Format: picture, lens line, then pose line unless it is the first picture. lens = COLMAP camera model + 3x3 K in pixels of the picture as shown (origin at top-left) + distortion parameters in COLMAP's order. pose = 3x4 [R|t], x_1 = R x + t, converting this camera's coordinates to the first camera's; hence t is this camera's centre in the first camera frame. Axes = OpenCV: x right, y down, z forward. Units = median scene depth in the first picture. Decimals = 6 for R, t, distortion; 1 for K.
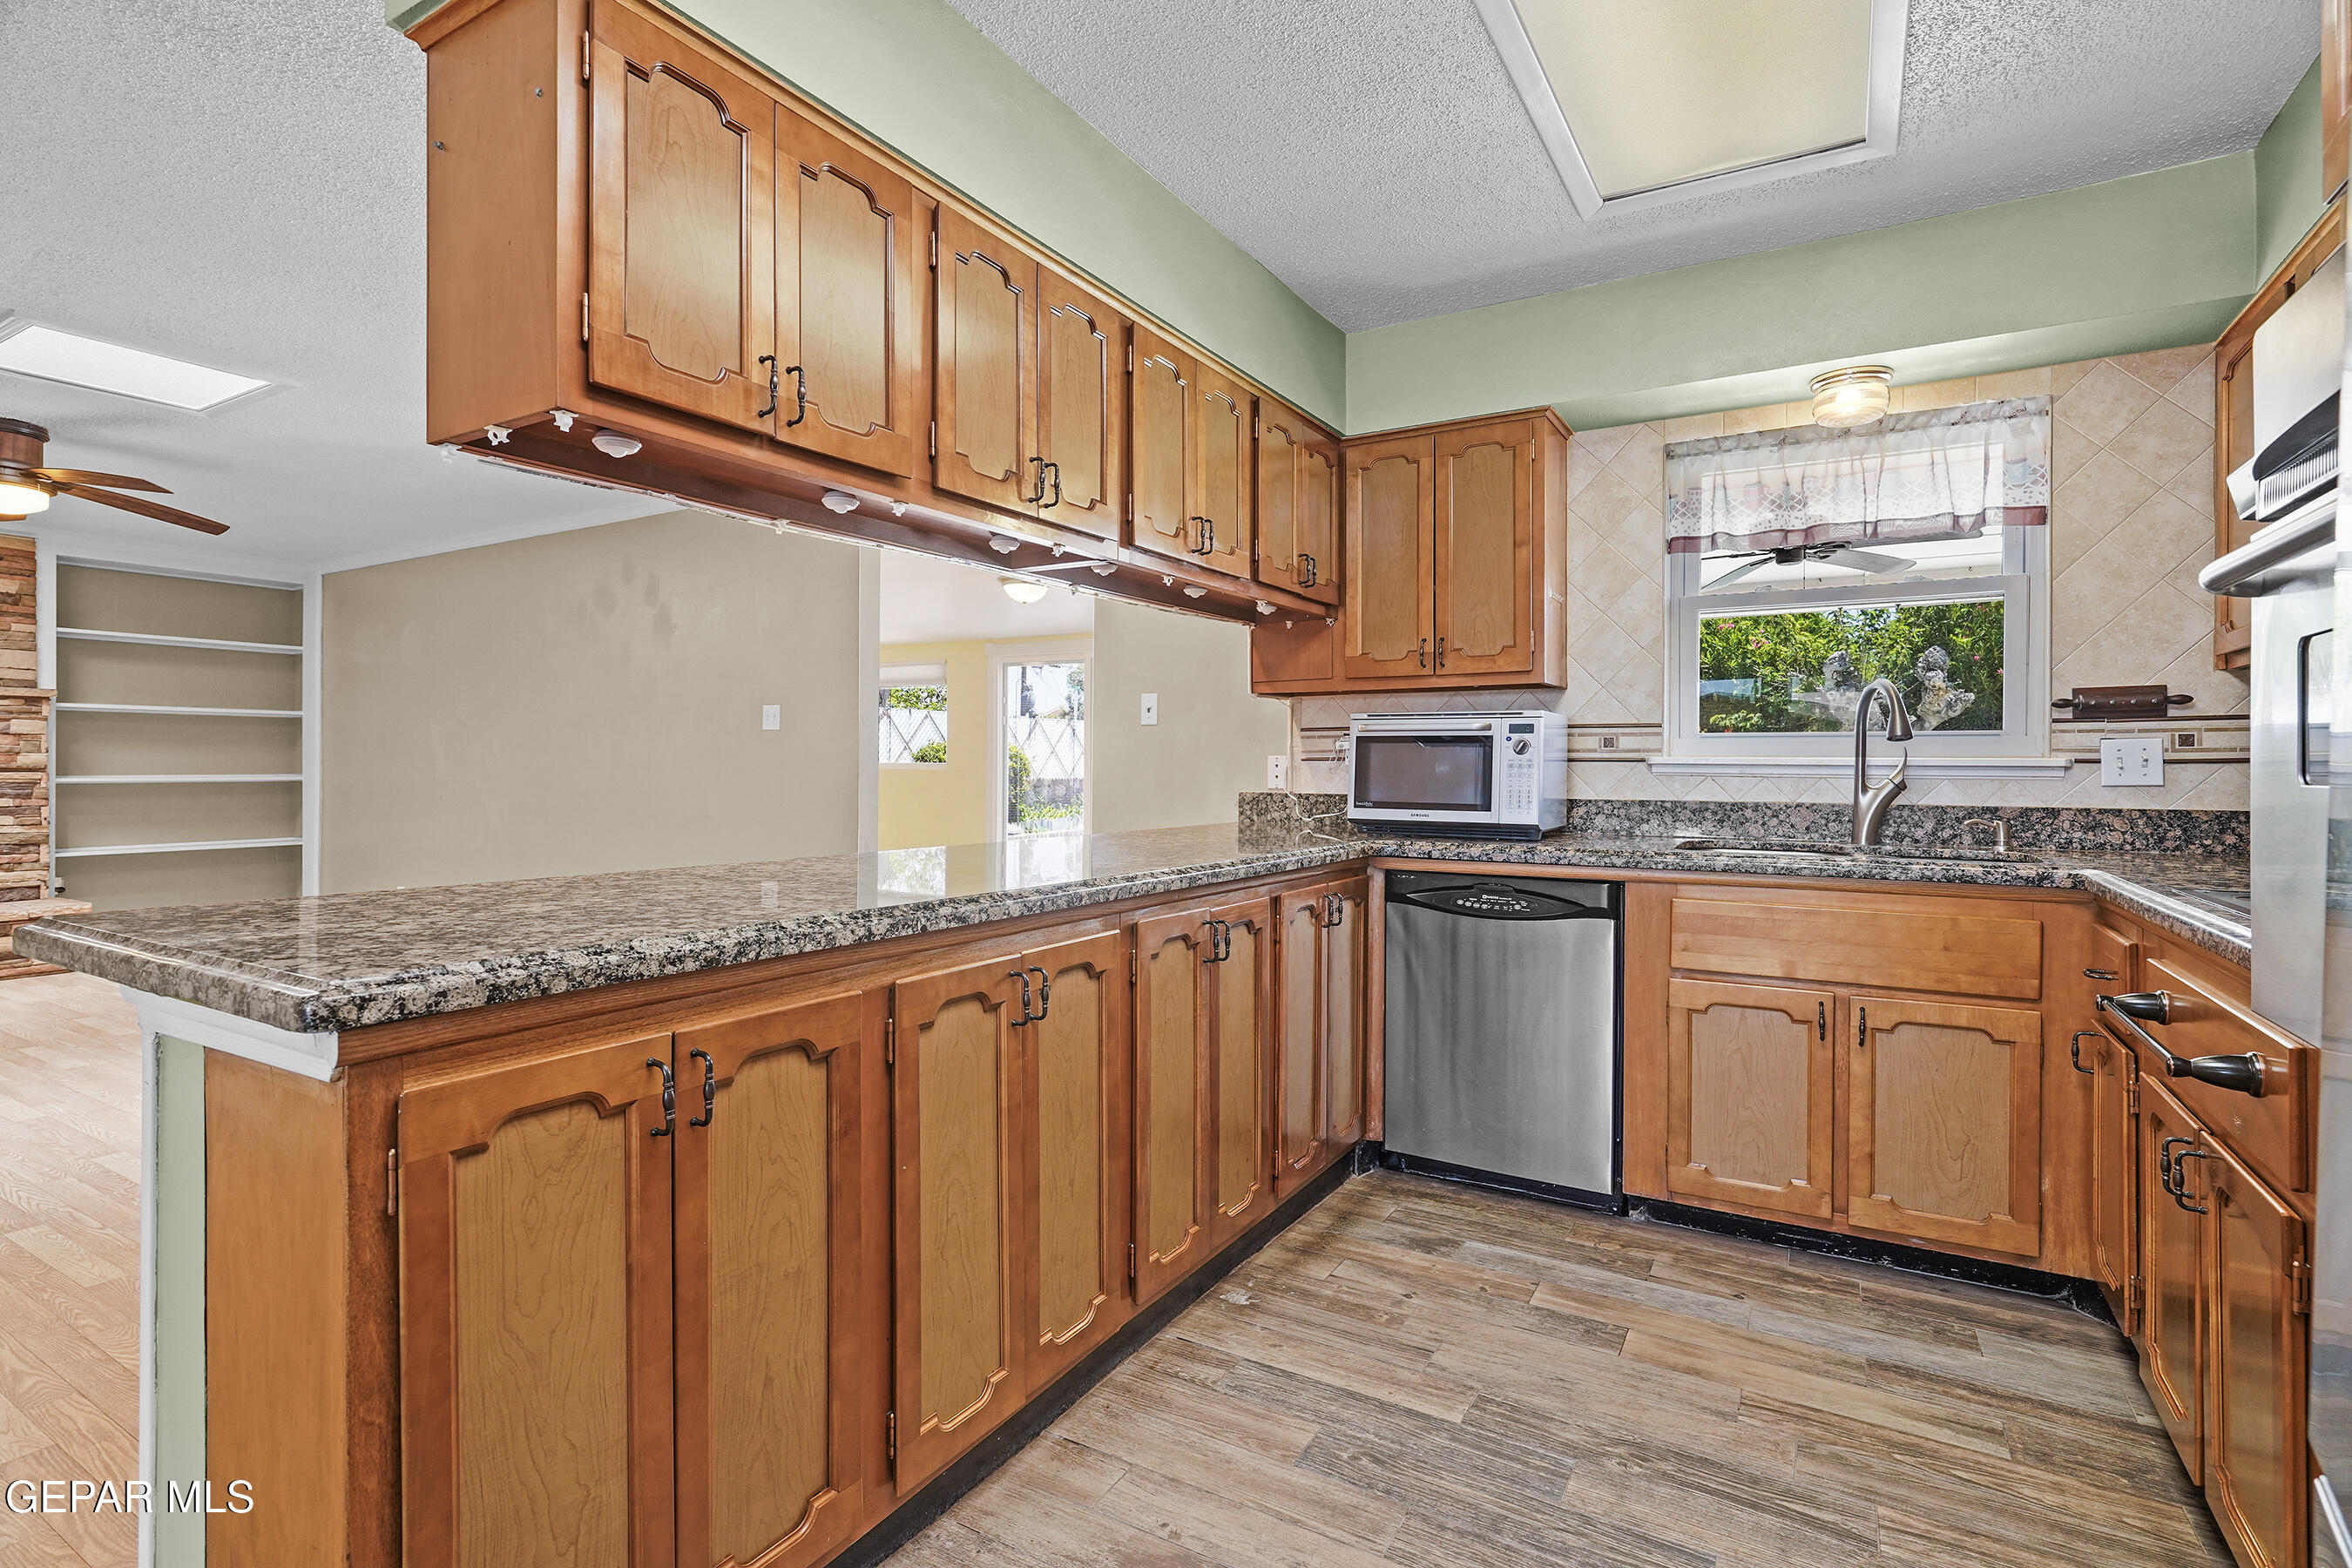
lens RADIAL K [[1121.6, 0, 1166.3], [0, 1121.6, 770.0], [0, 0, 1]] dist [-0.011333, 0.005980]
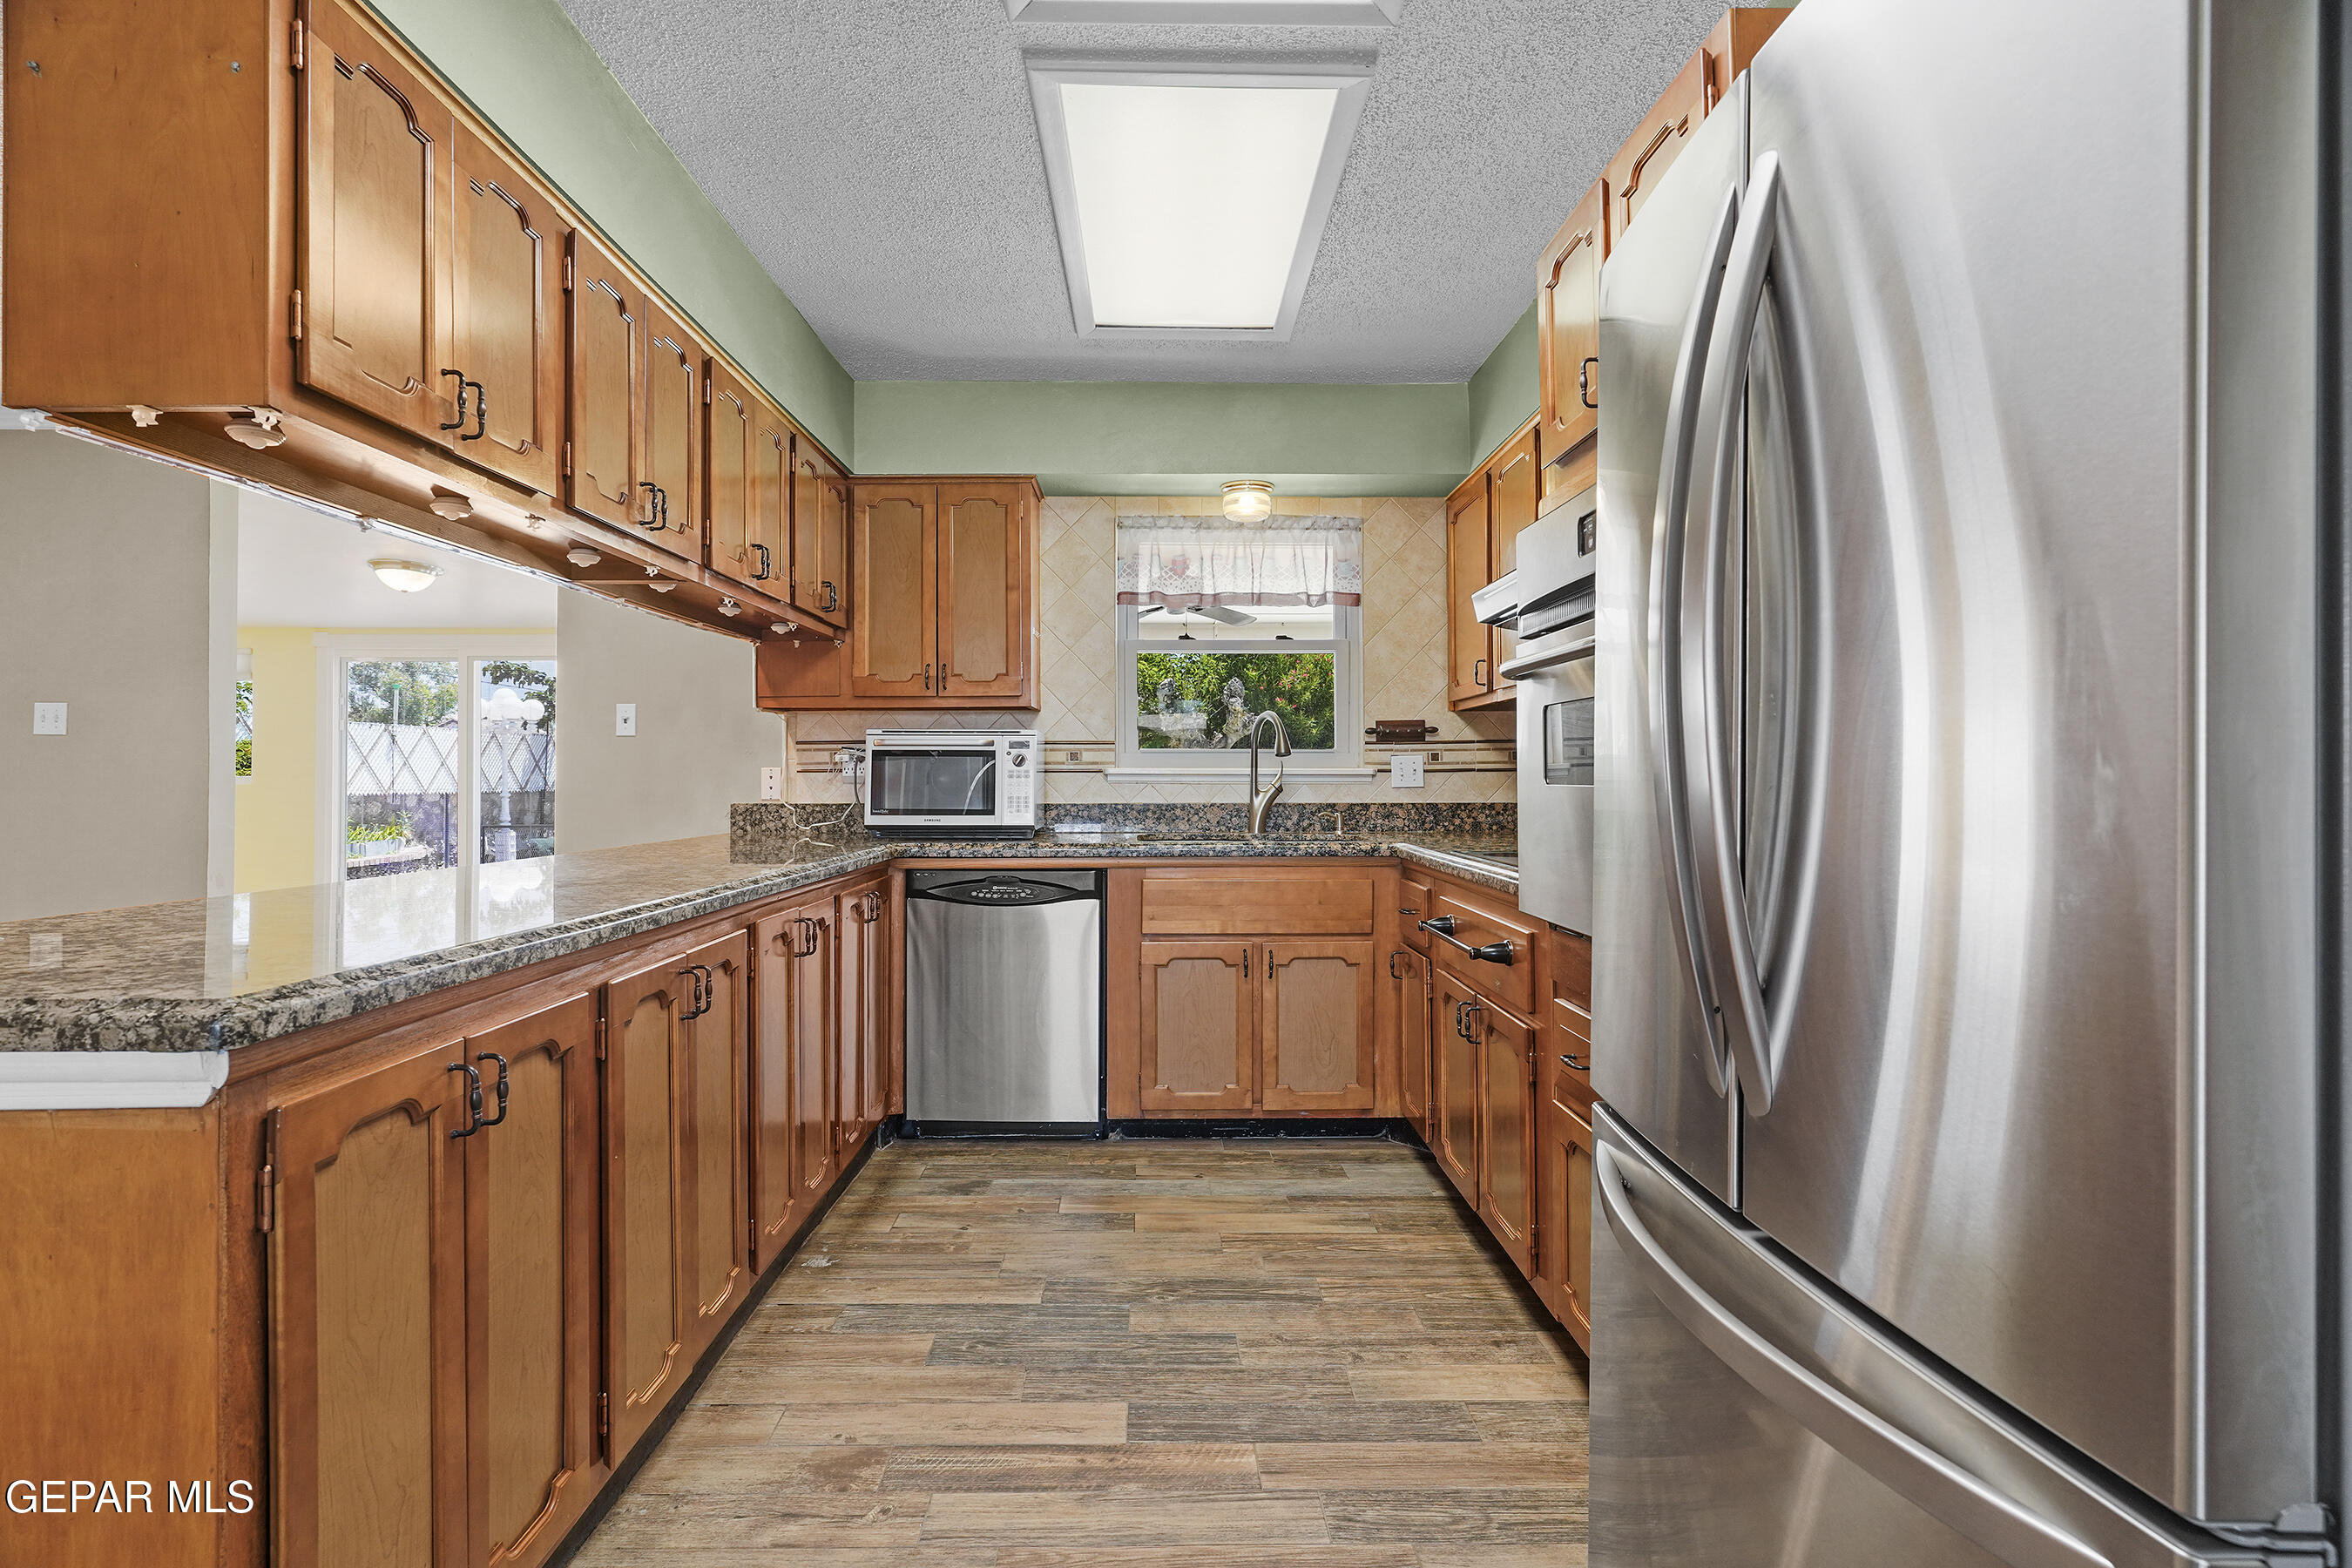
lens RADIAL K [[1121.6, 0, 1159.0], [0, 1121.6, 767.7], [0, 0, 1]] dist [-0.011333, 0.005980]
pose [[0.853712, -0.001594, 0.520742, -0.210397], [0.007392, 0.999932, -0.009058, -0.001028], [-0.520692, 0.011582, 0.853666, -0.109578]]
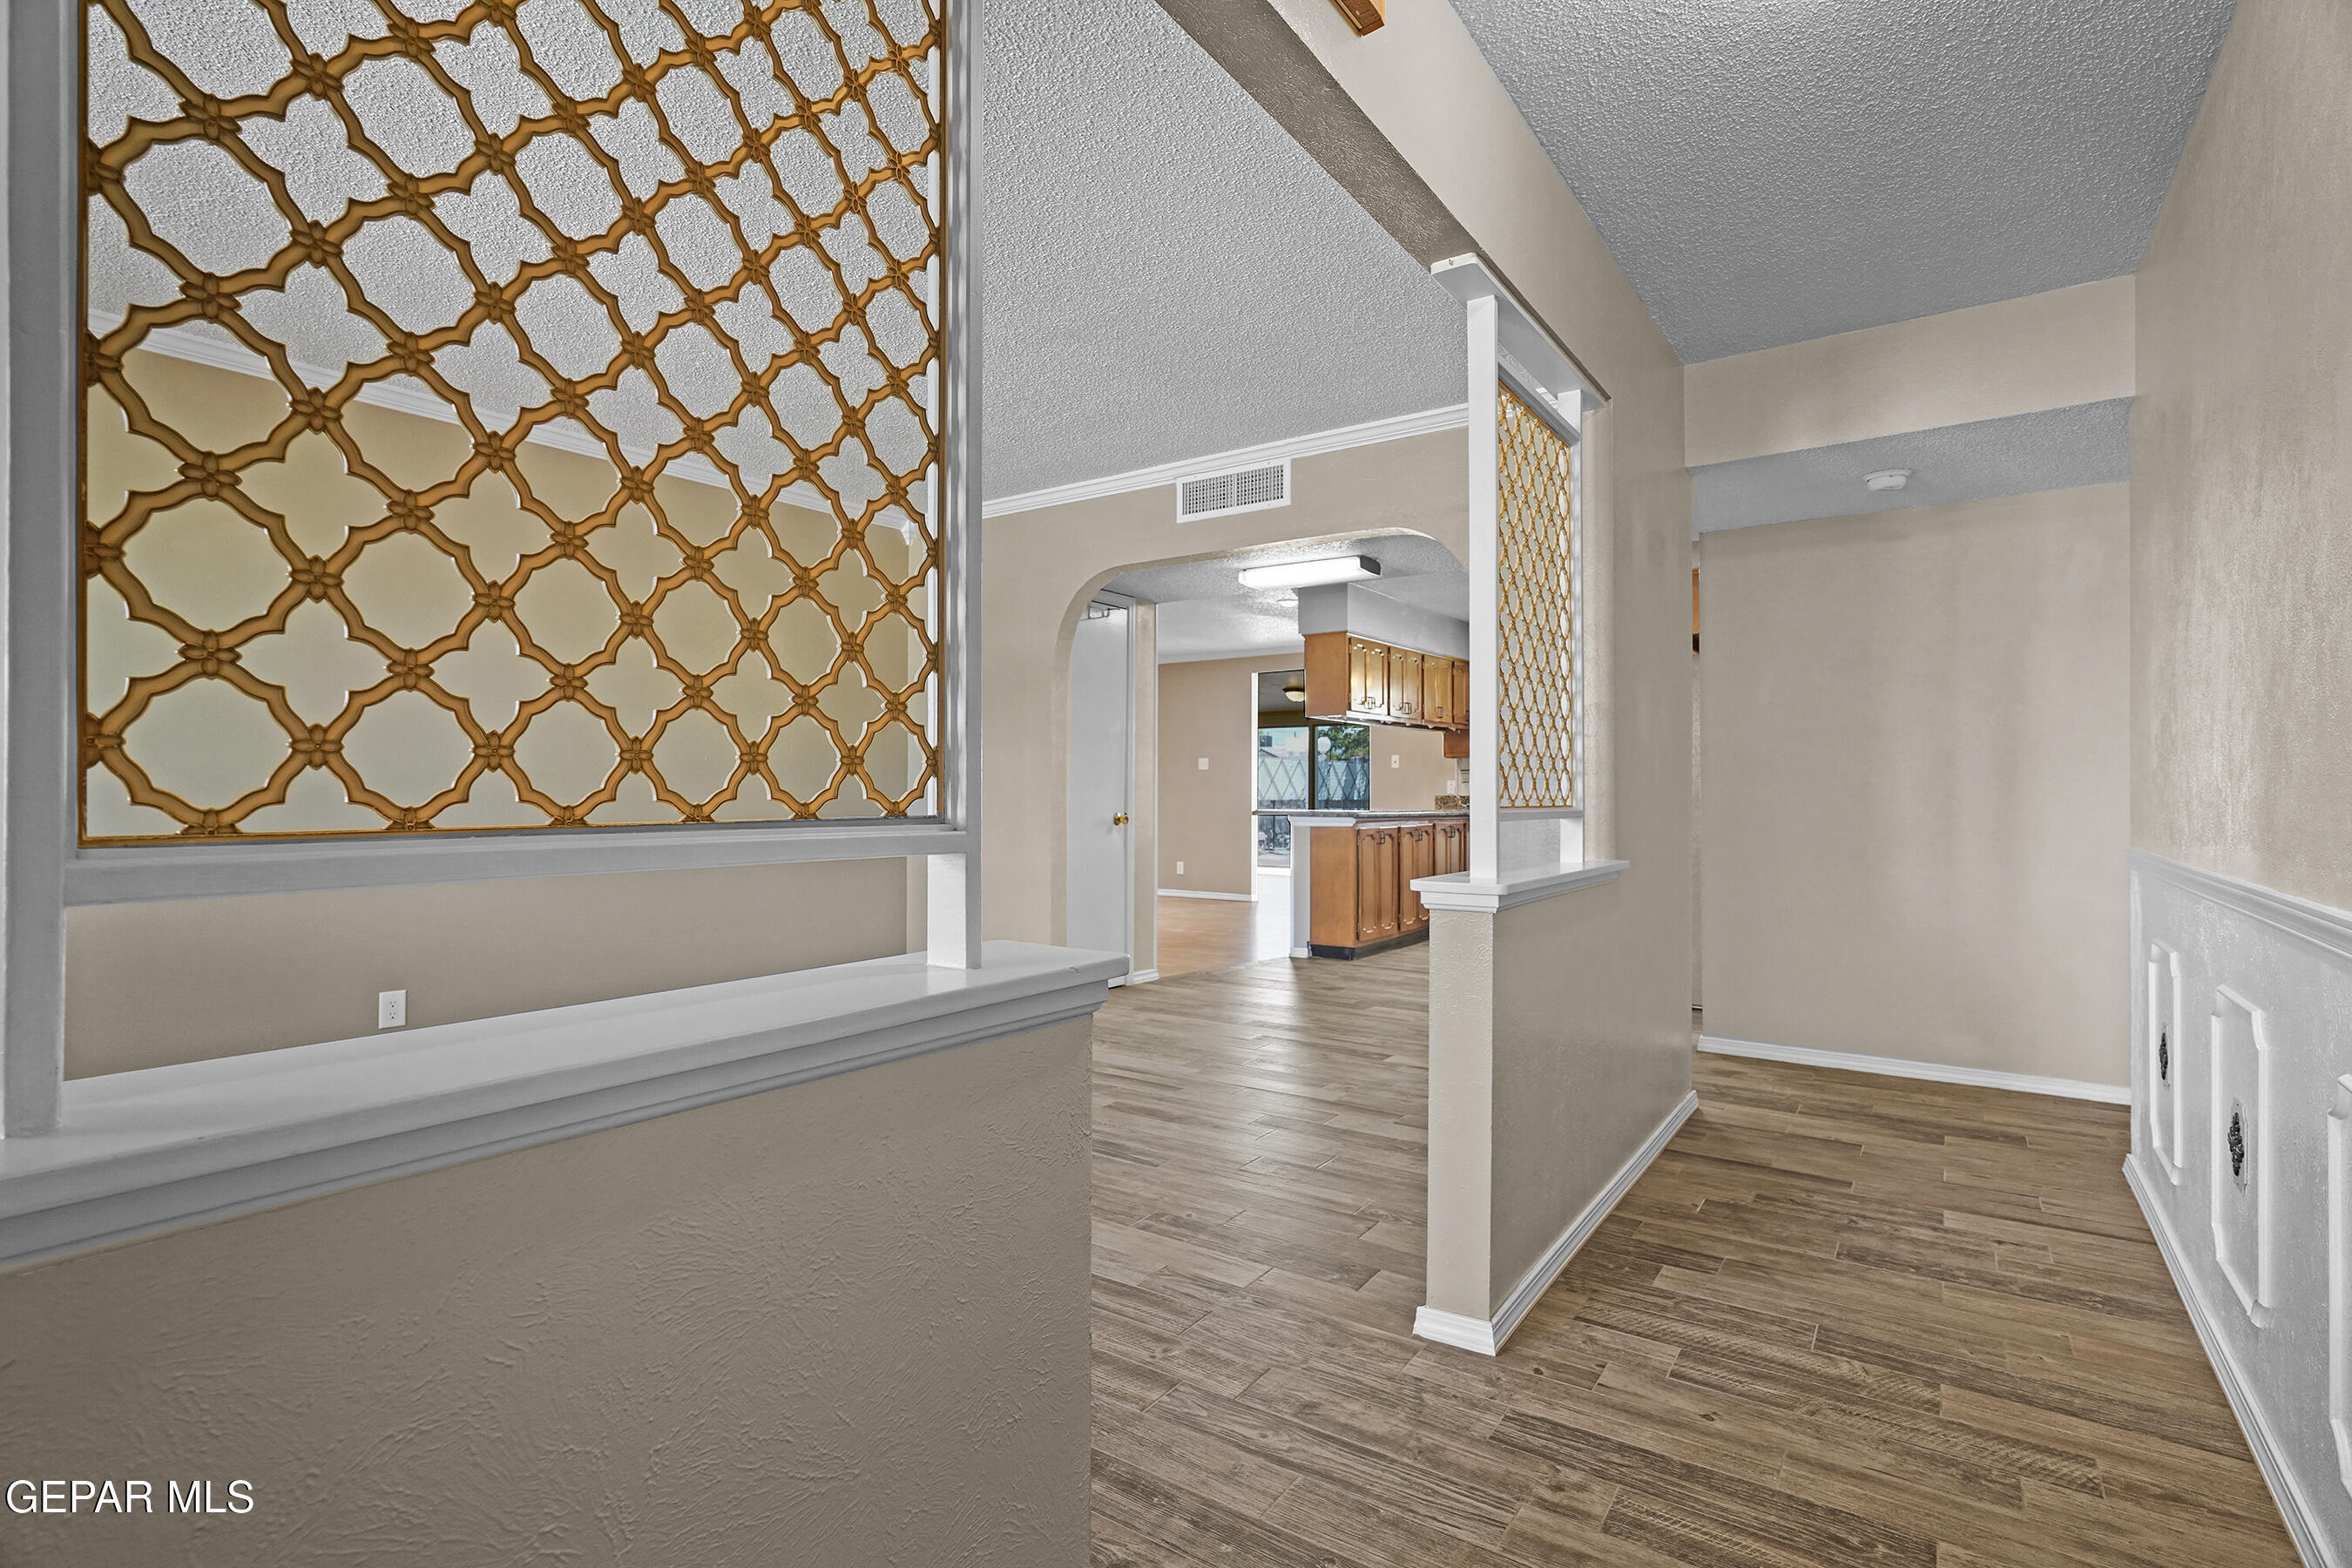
lens RADIAL K [[1121.6, 0, 1172.1], [0, 1121.6, 774.0], [0, 0, 1]] dist [-0.011333, 0.005980]
pose [[0.997499, -0.000912, -0.070670, -0.543684], [-0.000354, 0.999840, -0.017894, 0.026296], [0.070675, 0.017874, 0.997339, -2.424805]]
